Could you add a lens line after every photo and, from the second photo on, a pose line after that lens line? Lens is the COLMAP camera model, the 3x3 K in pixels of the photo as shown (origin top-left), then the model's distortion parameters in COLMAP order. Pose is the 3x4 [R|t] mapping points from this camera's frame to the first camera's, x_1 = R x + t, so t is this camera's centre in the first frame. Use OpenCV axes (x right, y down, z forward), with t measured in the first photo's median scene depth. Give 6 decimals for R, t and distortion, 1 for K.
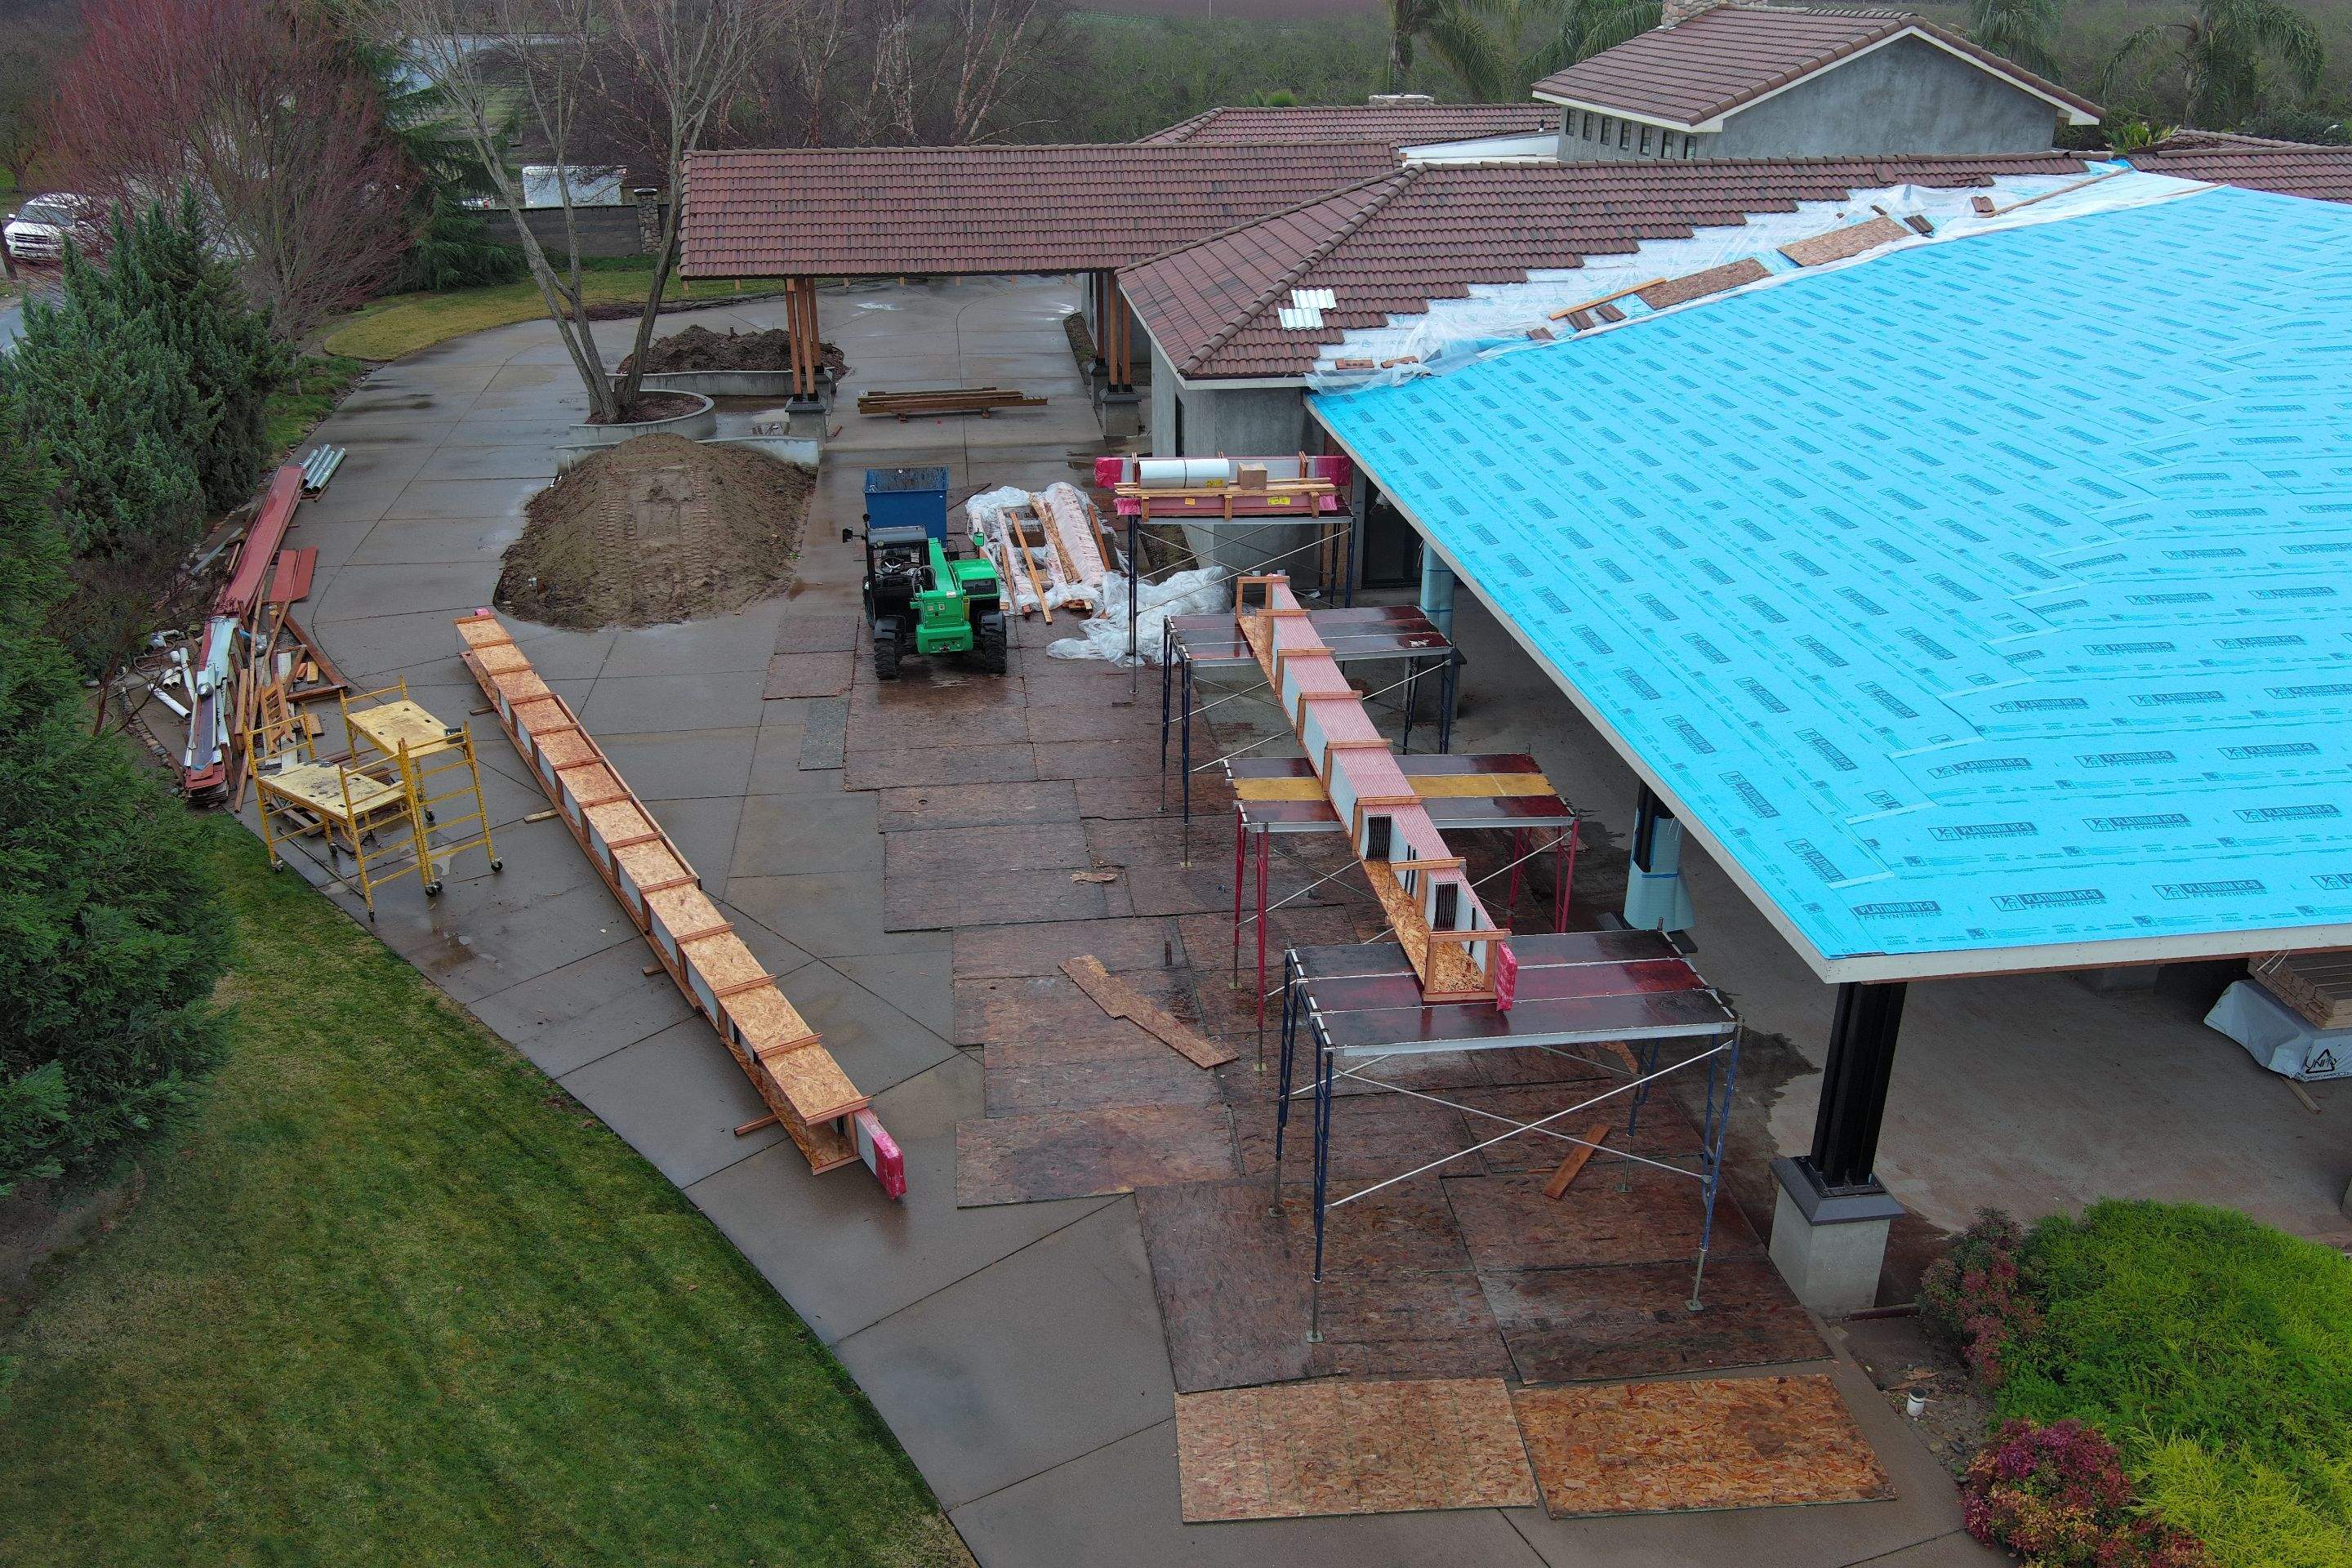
lens RADIAL K [[1818.6, 0, 1169.0], [0, 1818.6, 785.4], [0, 0, 1]] dist [-0.004311, -0.005908]
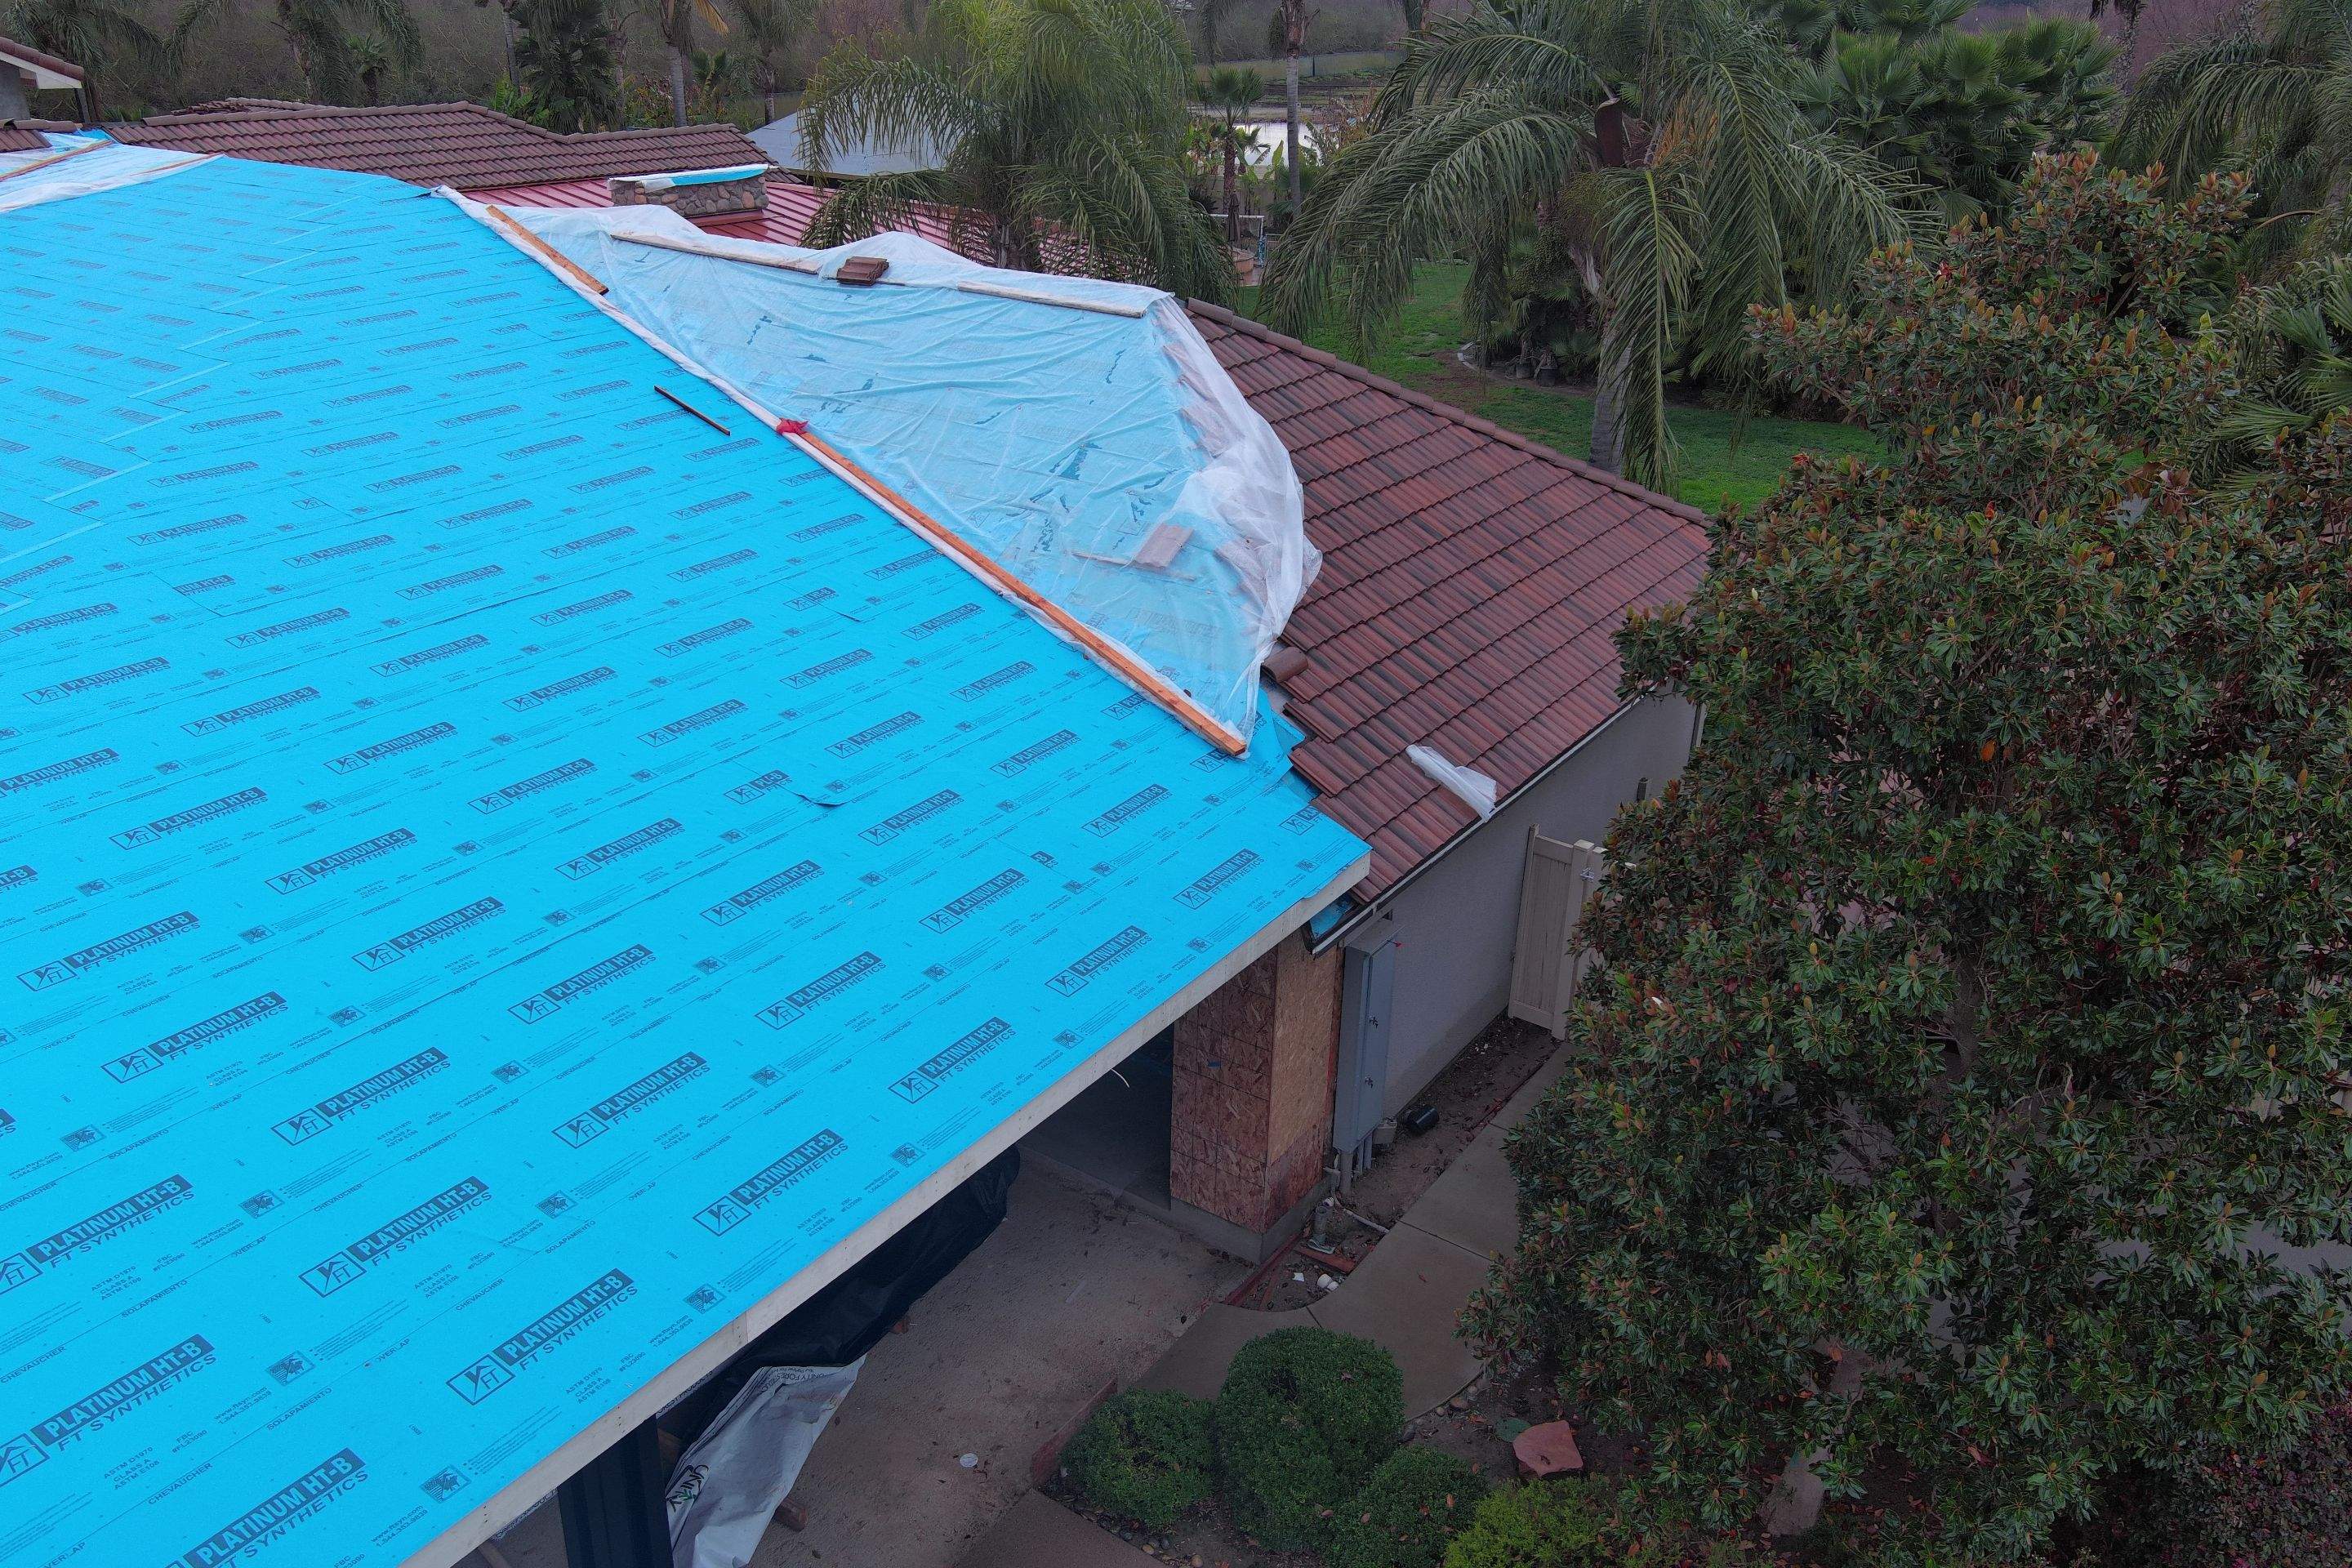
lens RADIAL K [[1794.3, 0, 1182.1], [0, 1794.3, 783.6], [0, 0, 1]] dist [0.020371, -0.026255]
pose [[0.643993, -0.282126, 0.711110, 0.229359], [0.277080, 0.952425, 0.126937, -0.056481], [-0.713092, 0.115288, 0.691526, 0.198304]]
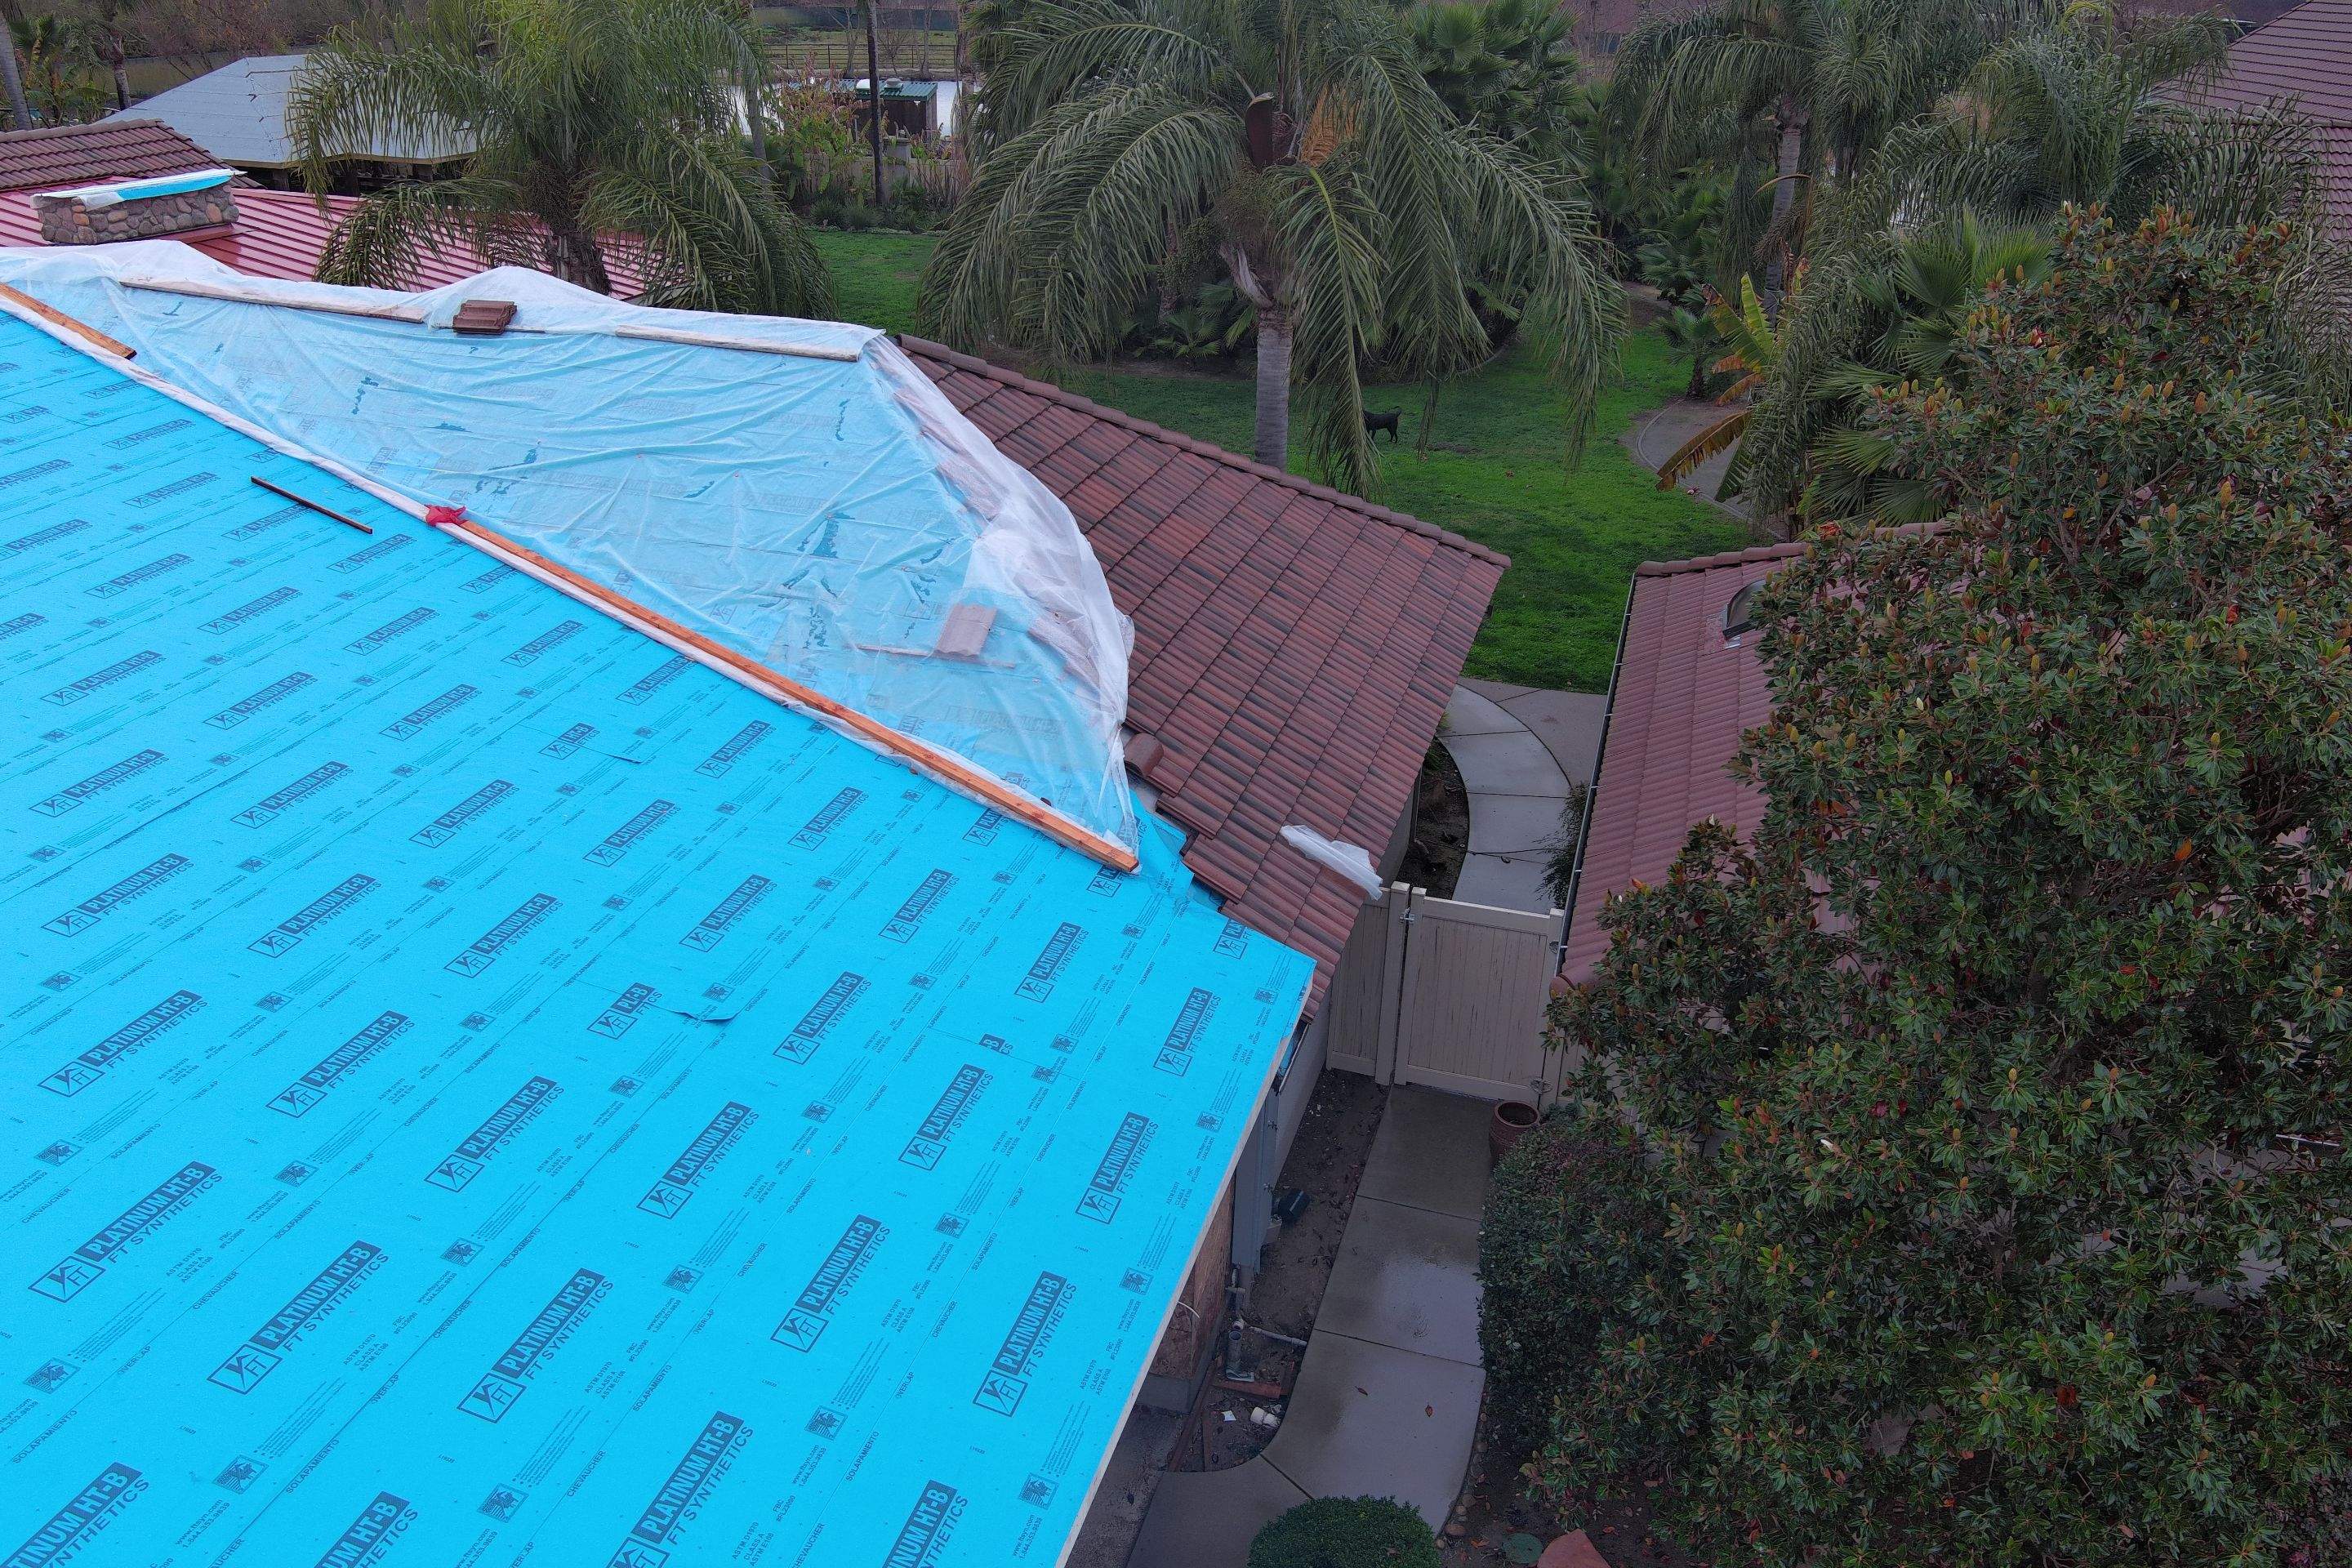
lens RADIAL K [[1794.3, 0, 1171.5], [0, 1794.3, 779.7], [0, 0, 1]] dist [0.020371, -0.026255]
pose [[0.380765, -0.361899, 0.850910, 0.230273], [0.340370, 0.910472, 0.234923, -0.108683], [-0.859748, 0.200174, 0.469855, 0.293049]]
